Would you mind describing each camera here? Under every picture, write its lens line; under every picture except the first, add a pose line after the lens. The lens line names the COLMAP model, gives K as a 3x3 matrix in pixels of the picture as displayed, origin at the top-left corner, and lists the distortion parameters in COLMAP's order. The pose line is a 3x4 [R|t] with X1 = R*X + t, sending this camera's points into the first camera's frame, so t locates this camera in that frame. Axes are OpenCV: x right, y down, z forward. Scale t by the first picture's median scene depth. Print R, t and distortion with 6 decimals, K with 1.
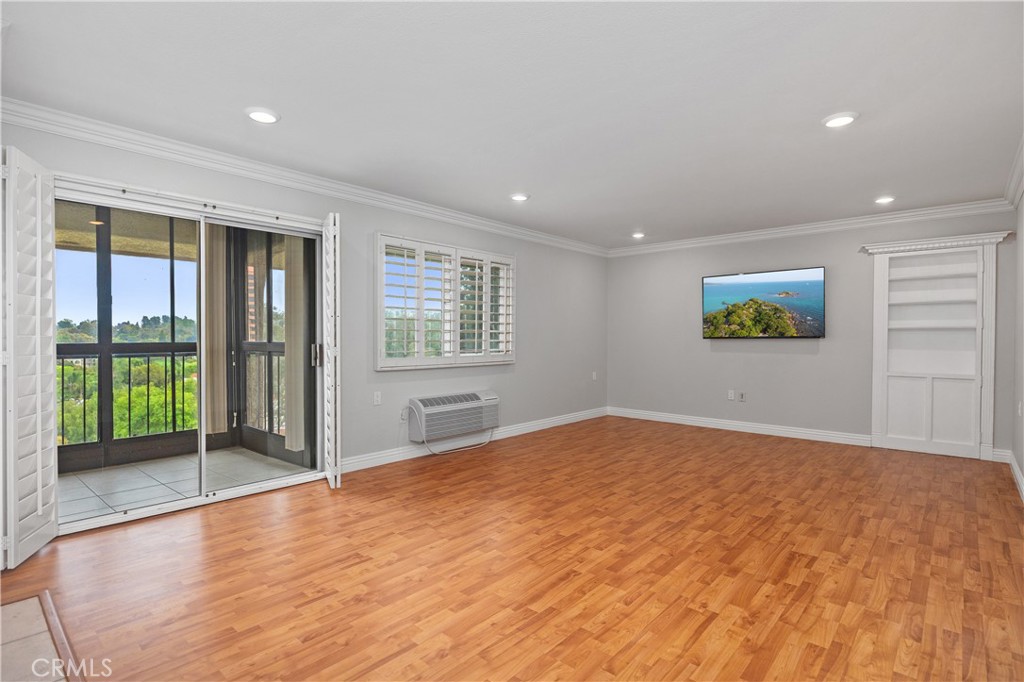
lens RADIAL K [[525.4, 0, 512.0], [0, 525.4, 341.0], [0, 0, 1]] dist [0.002147, 0.001506]
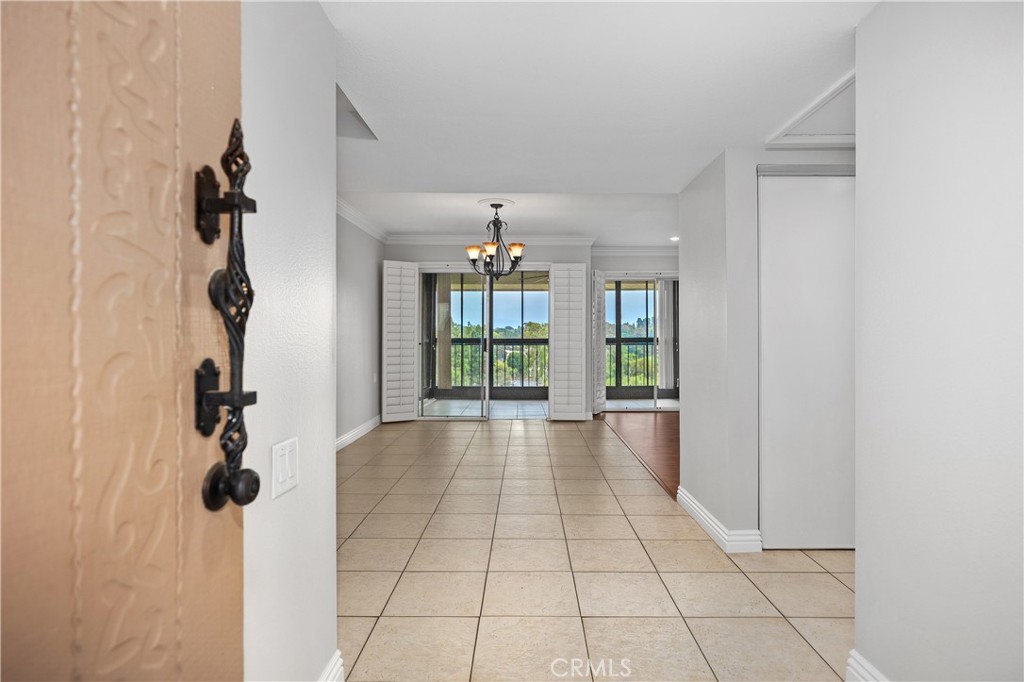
lens RADIAL K [[436.5, 0, 512.0], [0, 436.5, 341.0], [0, 0, 1]] dist [-0.000334, -0.000010]
pose [[0.626879, 0.006748, -0.779088, 0.607250], [-0.000370, 0.999965, 0.008363, 0.008569], [0.779117, -0.004954, 0.626859, -0.810604]]
